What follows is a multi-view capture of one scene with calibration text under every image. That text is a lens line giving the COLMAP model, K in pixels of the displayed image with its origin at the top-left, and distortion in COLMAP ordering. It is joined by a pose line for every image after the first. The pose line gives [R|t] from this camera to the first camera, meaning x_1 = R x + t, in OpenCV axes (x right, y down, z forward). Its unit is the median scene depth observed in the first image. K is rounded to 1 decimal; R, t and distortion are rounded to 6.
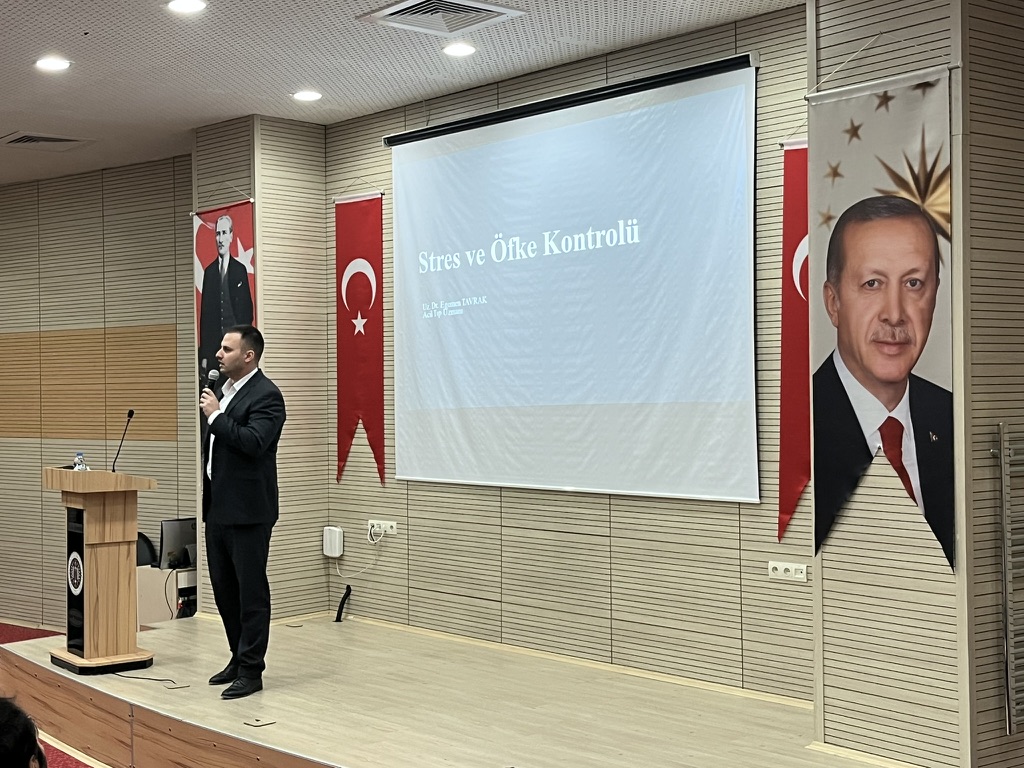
lens RADIAL K [[1418.6, 0, 512.4], [0, 1418.6, 384.0], [0, 0, 1]] dist [0.086545, 0.000000]
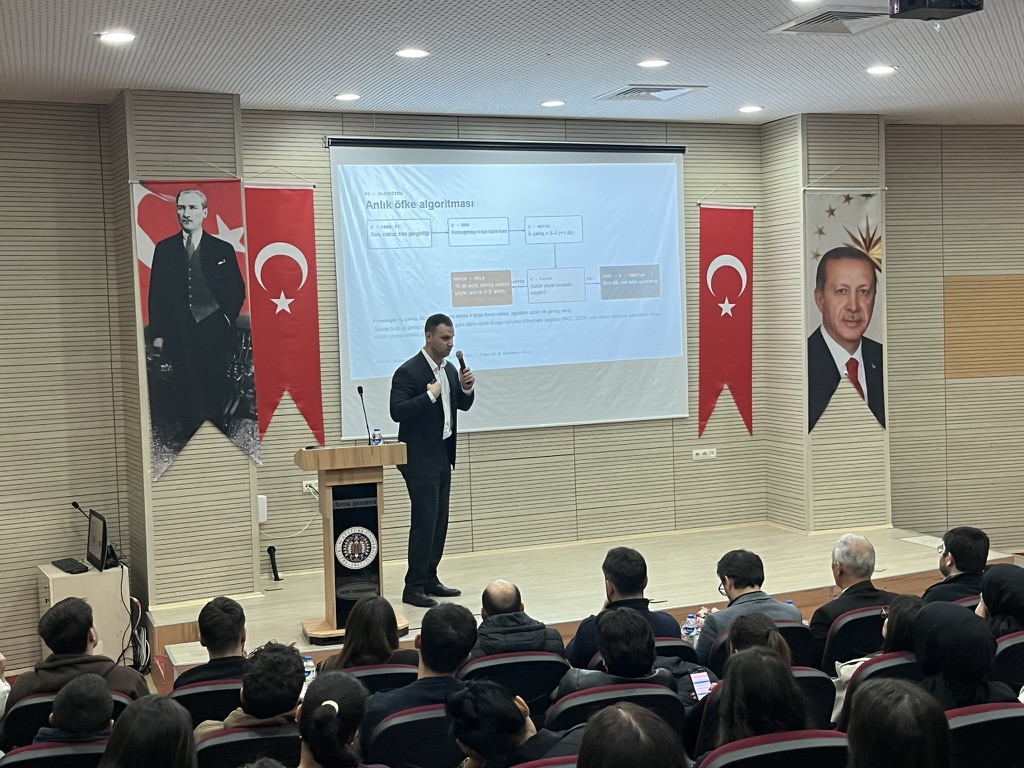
lens RADIAL K [[1274.8, 0, 510.8], [0, 1274.8, 388.0], [0, 0, 1]] dist [0.060426, 0.000000]
pose [[0.345293, -0.051057, 0.937105, -1.141548], [0.026361, 0.998653, 0.044697, -0.019844], [-0.938125, 0.009269, 0.346173, 0.593810]]
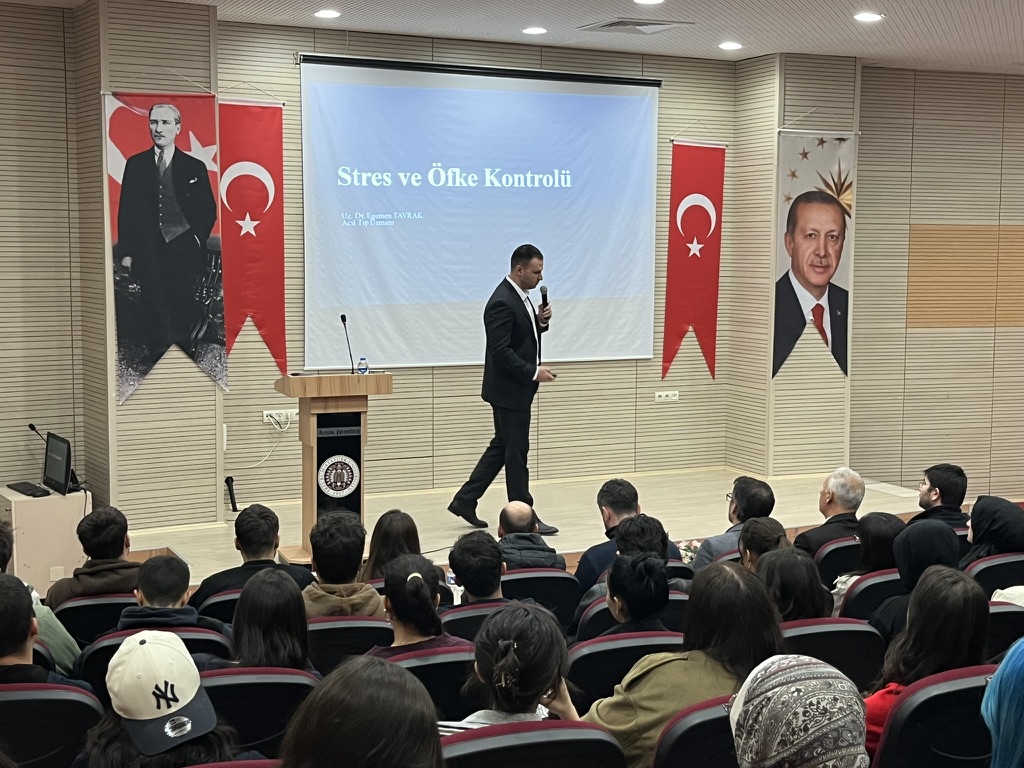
lens RADIAL K [[1418.6, 0, 527.0], [0, 1418.6, 389.6], [0, 0, 1]] dist [0.086545, 0.000000]
pose [[0.265254, -0.083379, 0.960566, -1.266222], [-0.011879, 0.995896, 0.089726, -0.022219], [-0.964105, -0.035211, 0.263175, 0.620520]]
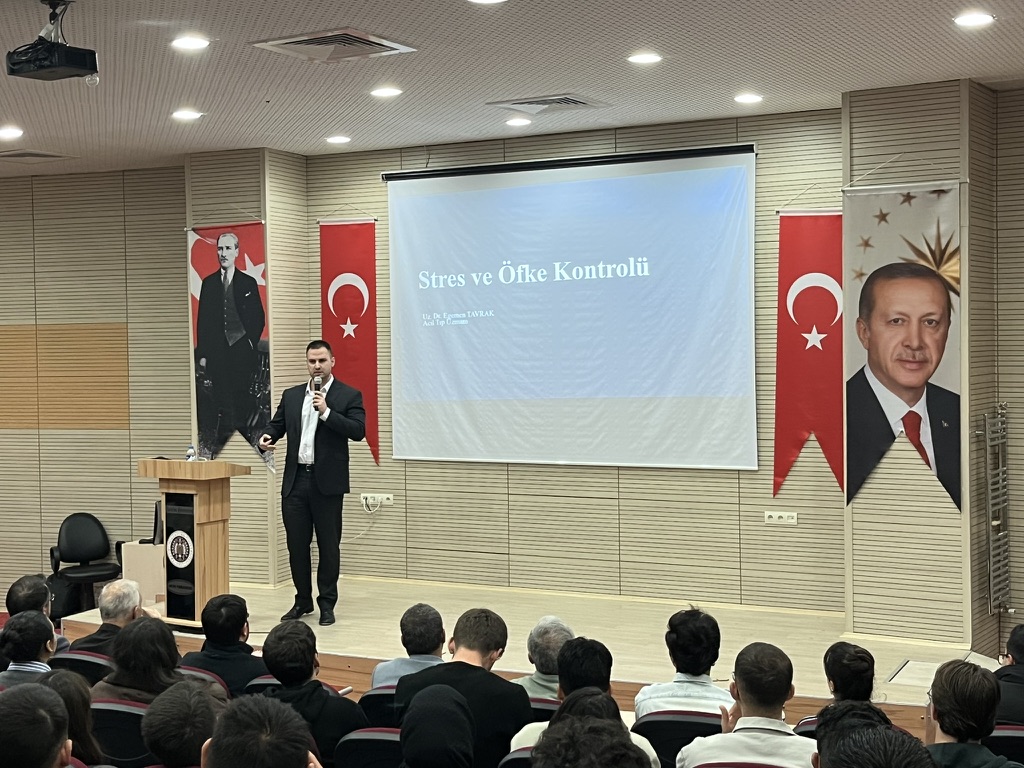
lens RADIAL K [[1418.6, 0, 512.0], [0, 1418.6, 382.2], [0, 0, 1]] dist [0.086545, 0.000000]
pose [[0.937496, -0.013344, 0.347740, -0.464709], [0.003479, 0.999574, 0.028976, -0.037152], [-0.347979, -0.025955, 0.937143, -0.183873]]
